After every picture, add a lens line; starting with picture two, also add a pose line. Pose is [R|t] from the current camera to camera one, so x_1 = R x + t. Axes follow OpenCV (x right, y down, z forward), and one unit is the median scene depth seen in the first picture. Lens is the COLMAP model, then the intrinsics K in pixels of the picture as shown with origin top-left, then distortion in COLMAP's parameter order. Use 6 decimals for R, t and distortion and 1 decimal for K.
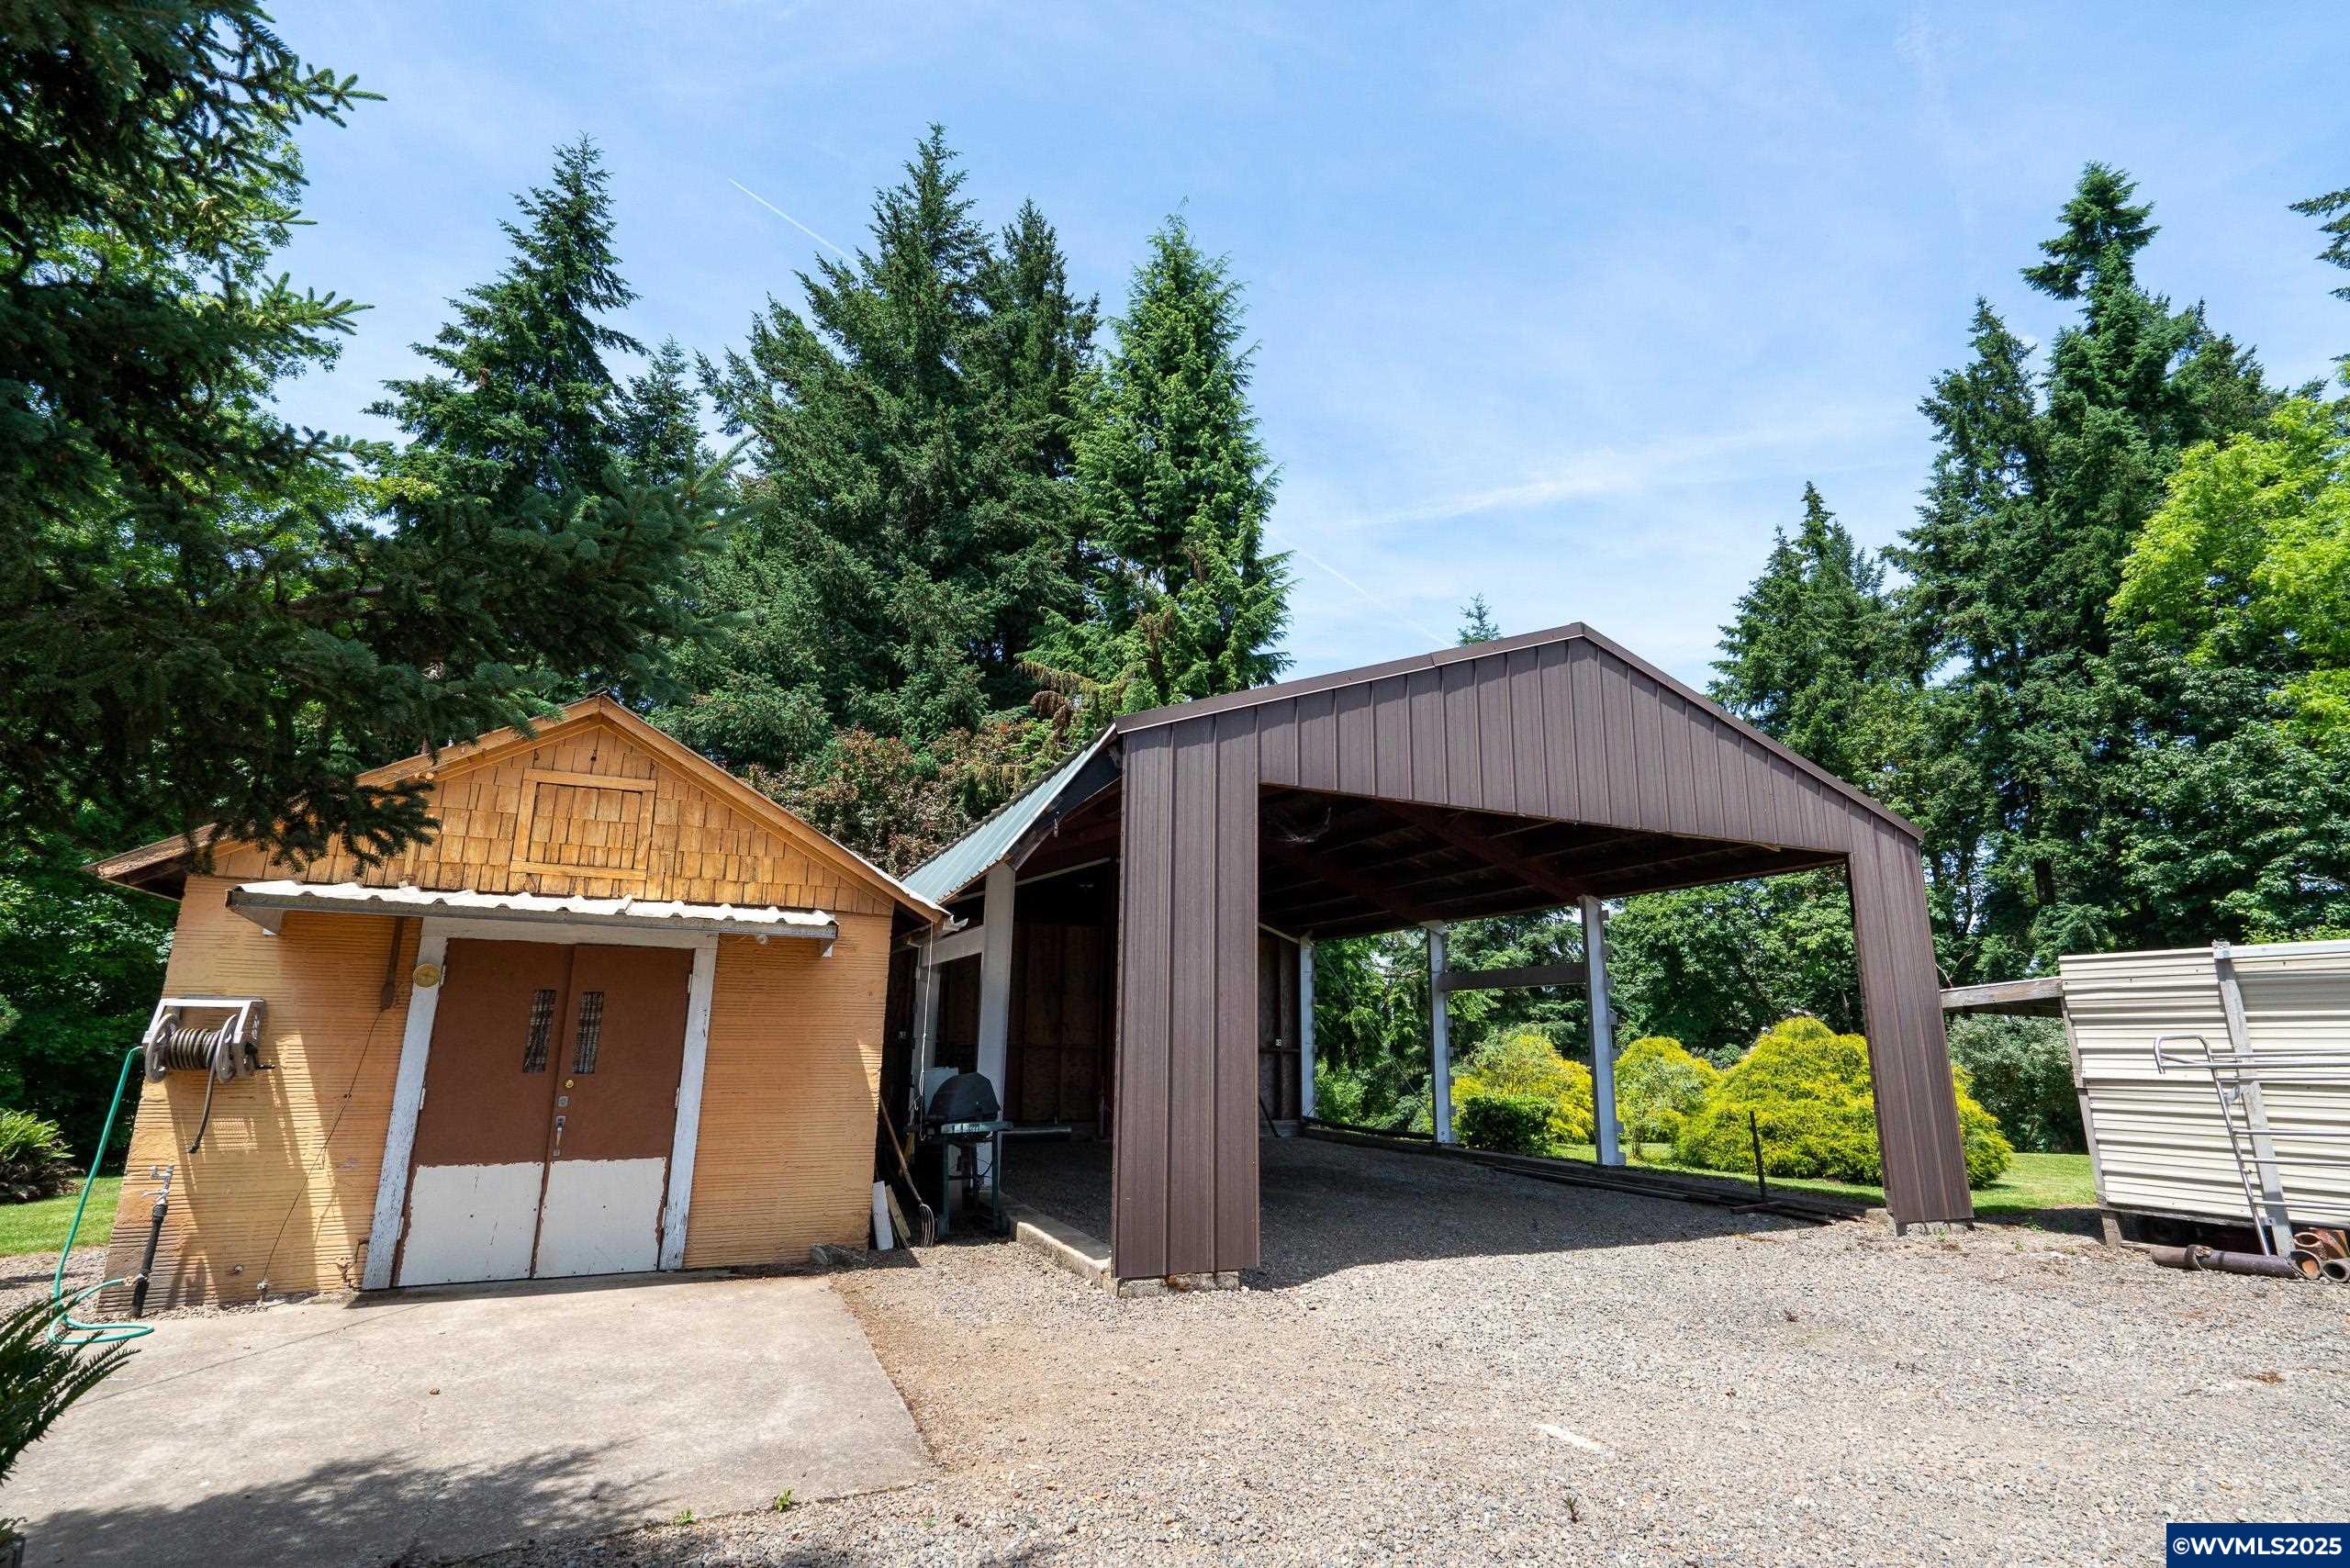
lens RADIAL K [[1097.4, 0, 1175.0], [0, 1097.4, 784.0], [0, 0, 1]] dist [-0.000383, 0.000554]
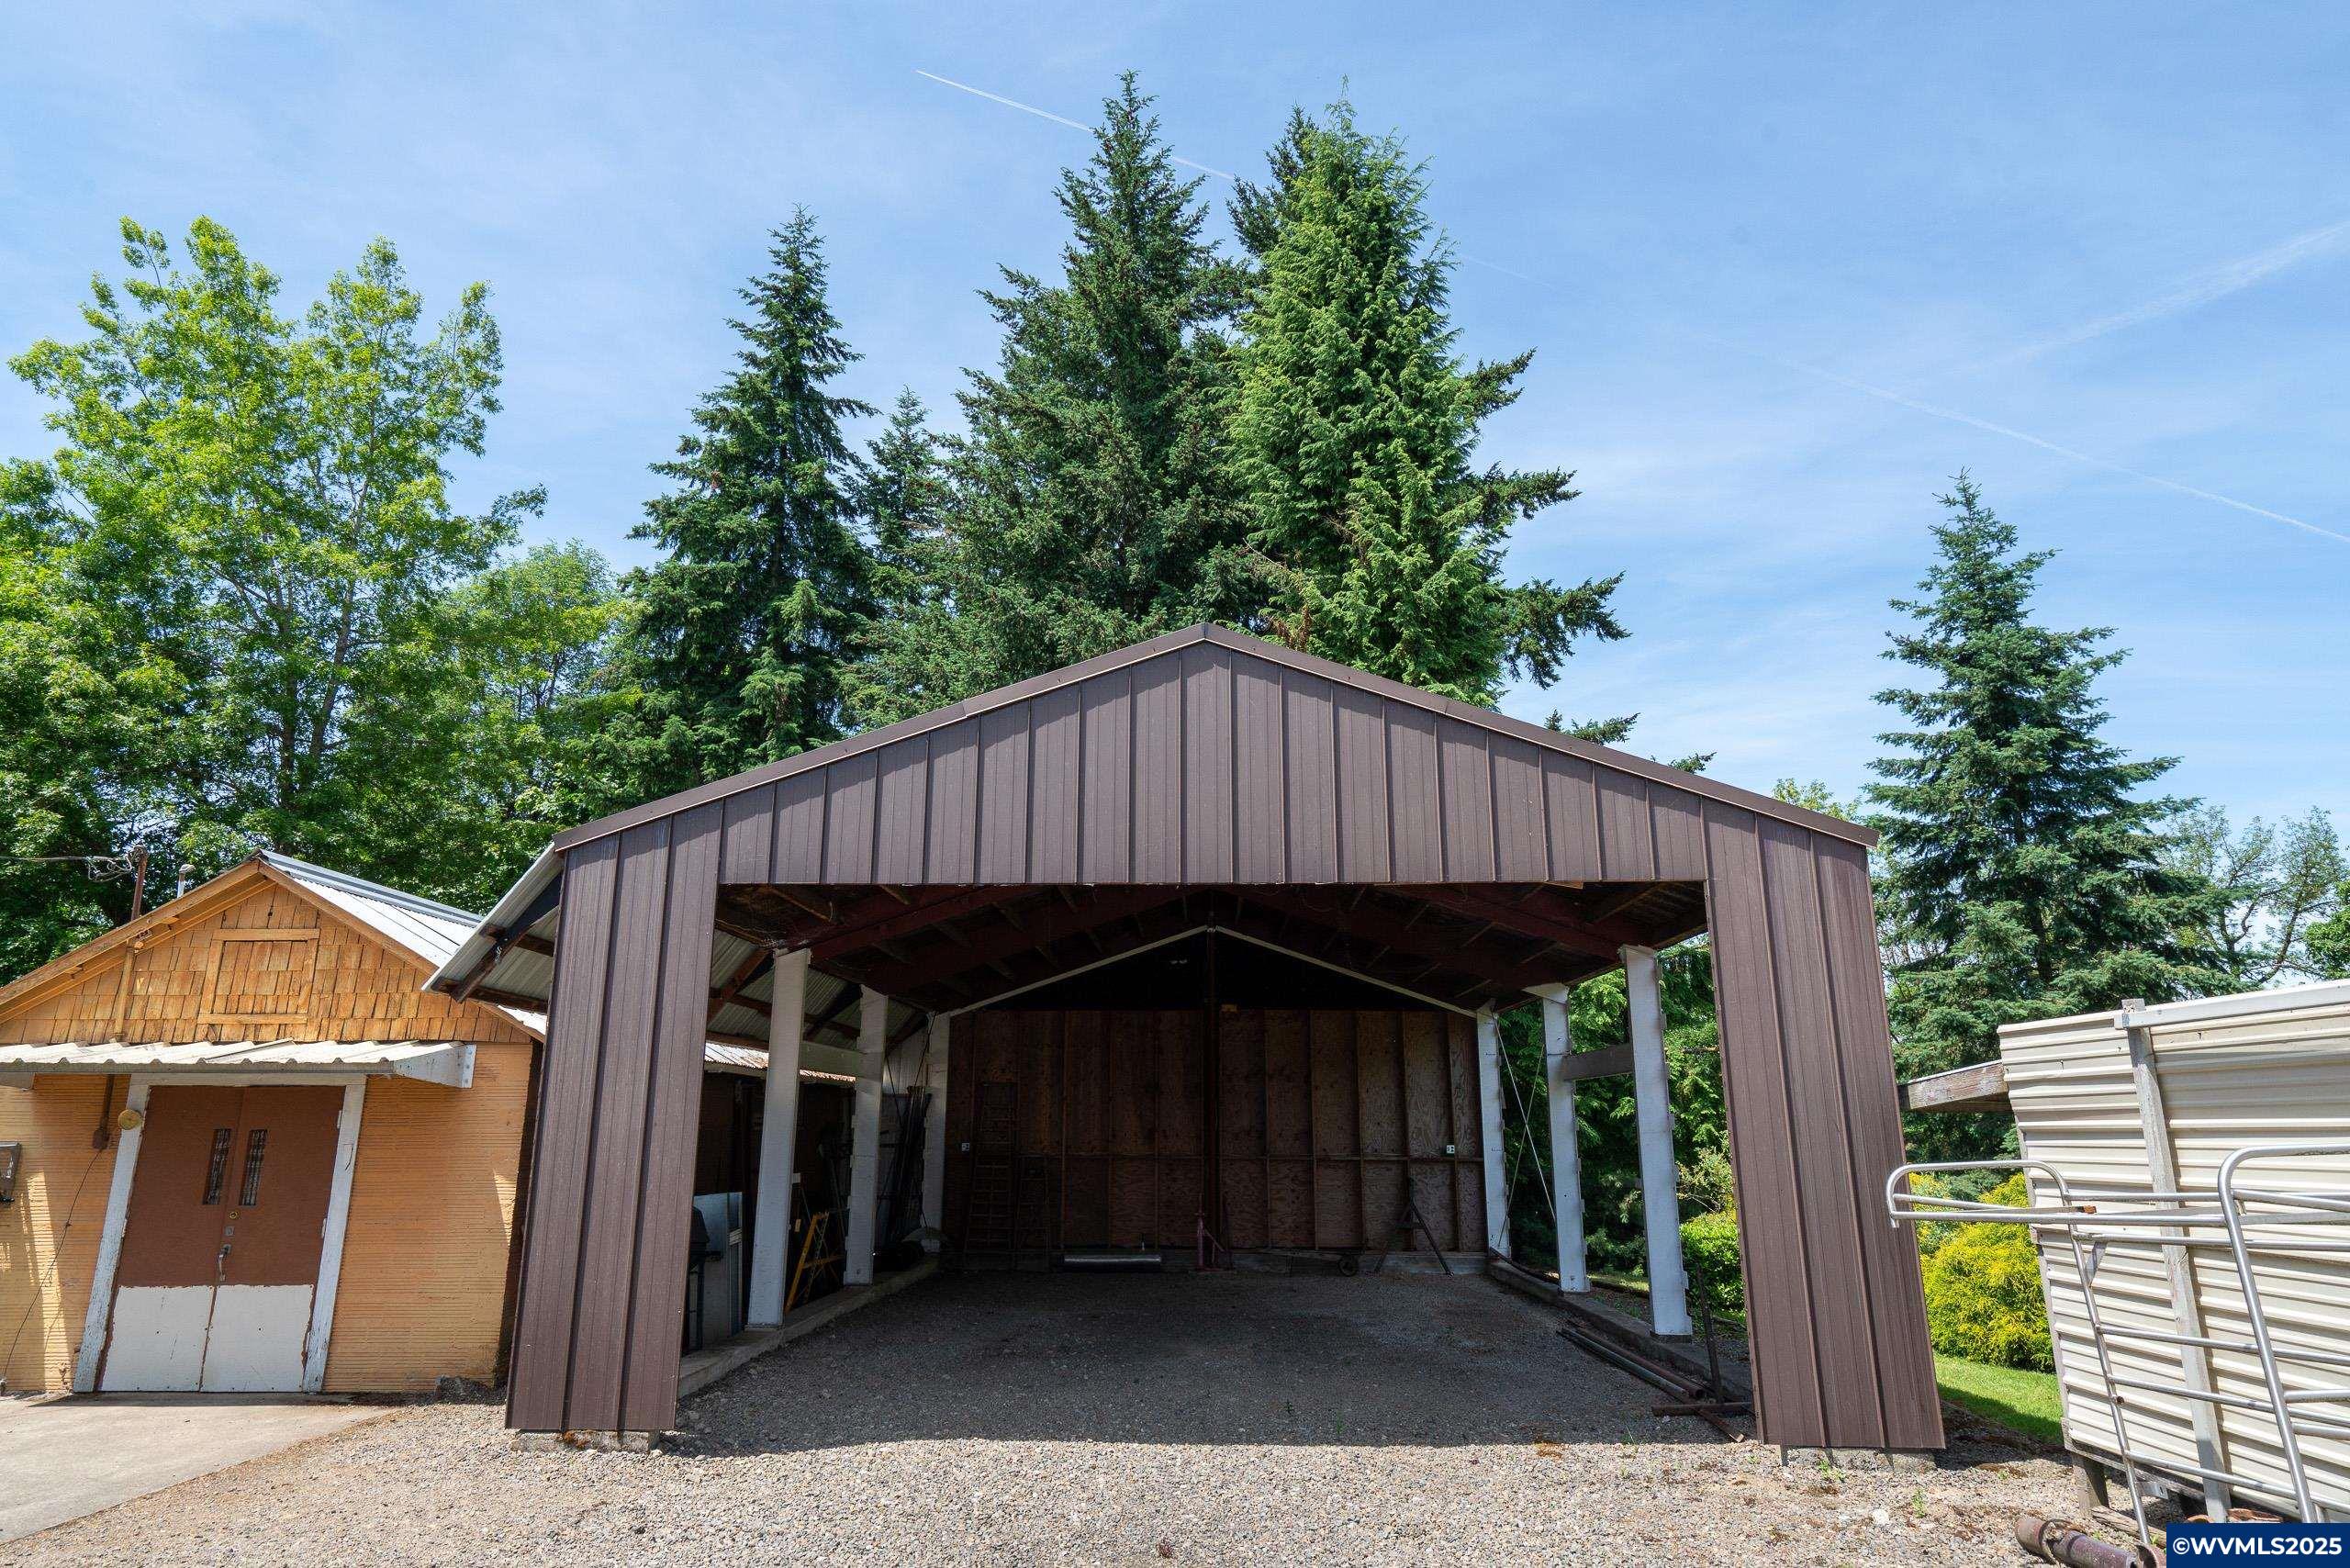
lens RADIAL K [[1379.1, 0, 1175.0], [0, 1379.1, 784.0], [0, 0, 1]] dist [0.008440, -0.001278]
pose [[0.901055, -0.117598, -0.417457, 0.860508], [0.110152, 0.993028, -0.041981, 0.005371], [0.419484, -0.008157, 0.907726, 0.126247]]
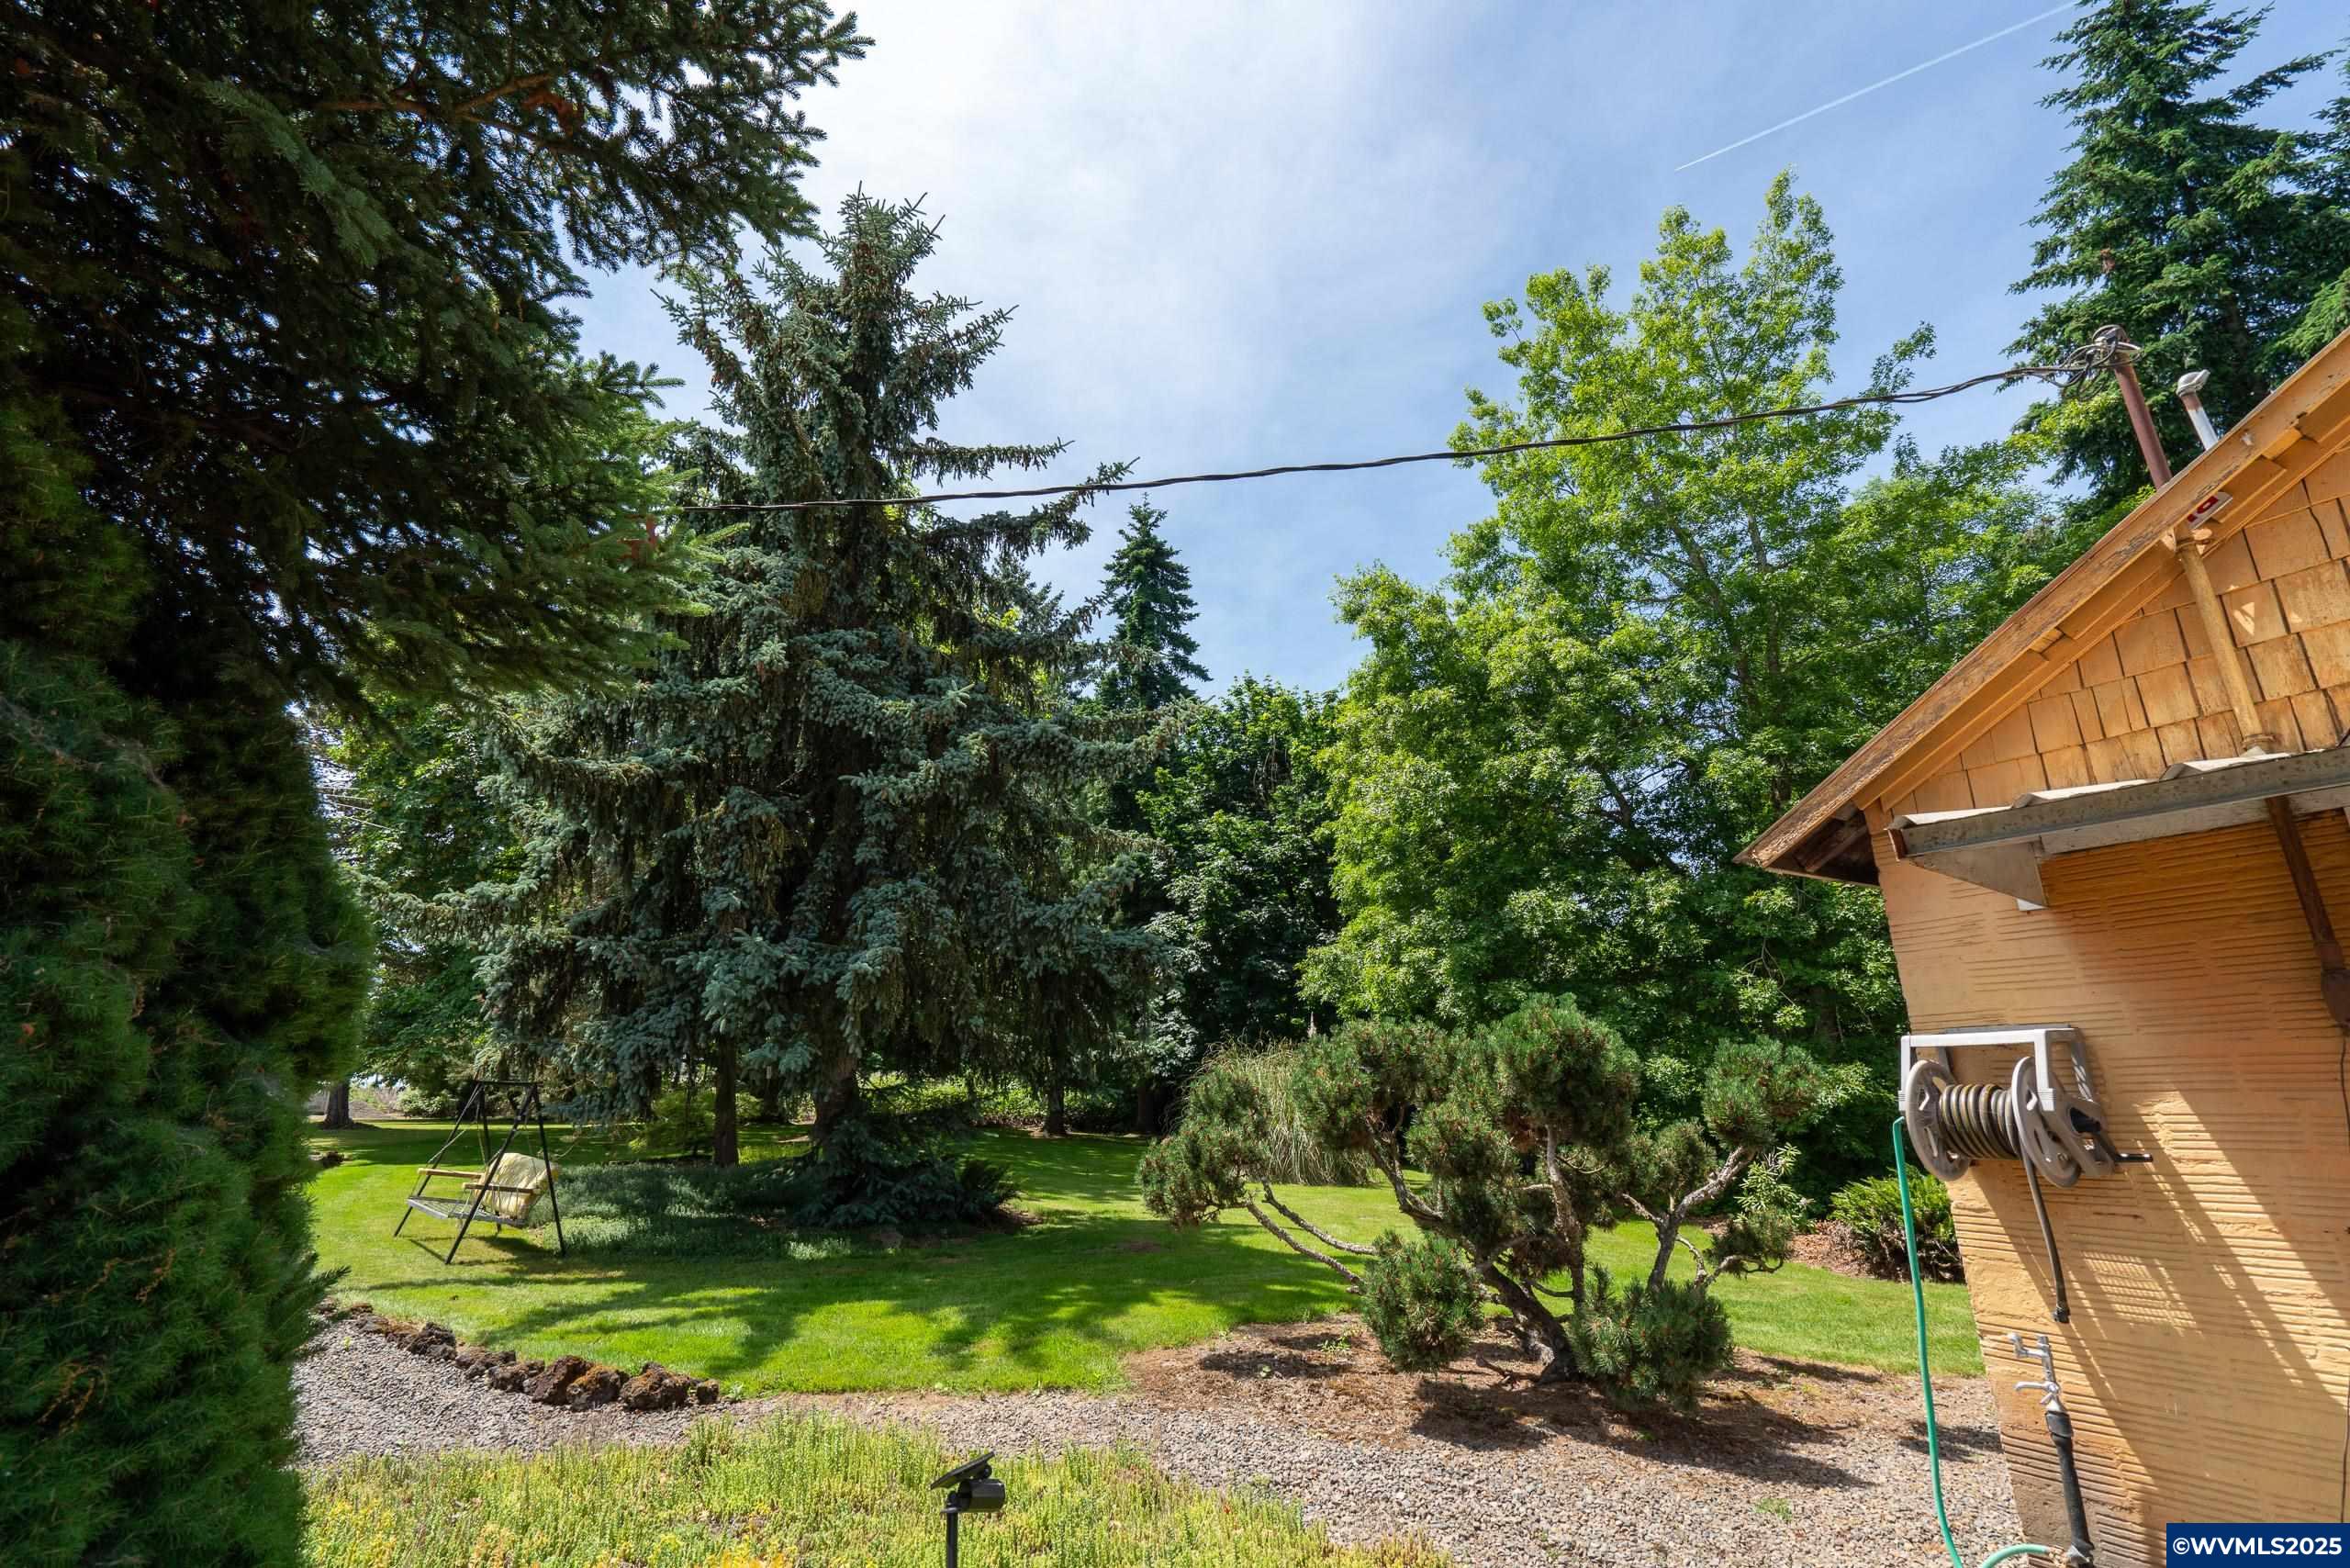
lens RADIAL K [[1044.2, 0, 1162.7], [0, 1044.2, 782.8], [0, 0, 1]] dist [0.000410, -0.000170]
pose [[0.101533, -0.297697, -0.949246, -0.302693], [0.242239, 0.932856, -0.266646, 0.096536], [0.964889, -0.202871, 0.166829, 0.432699]]
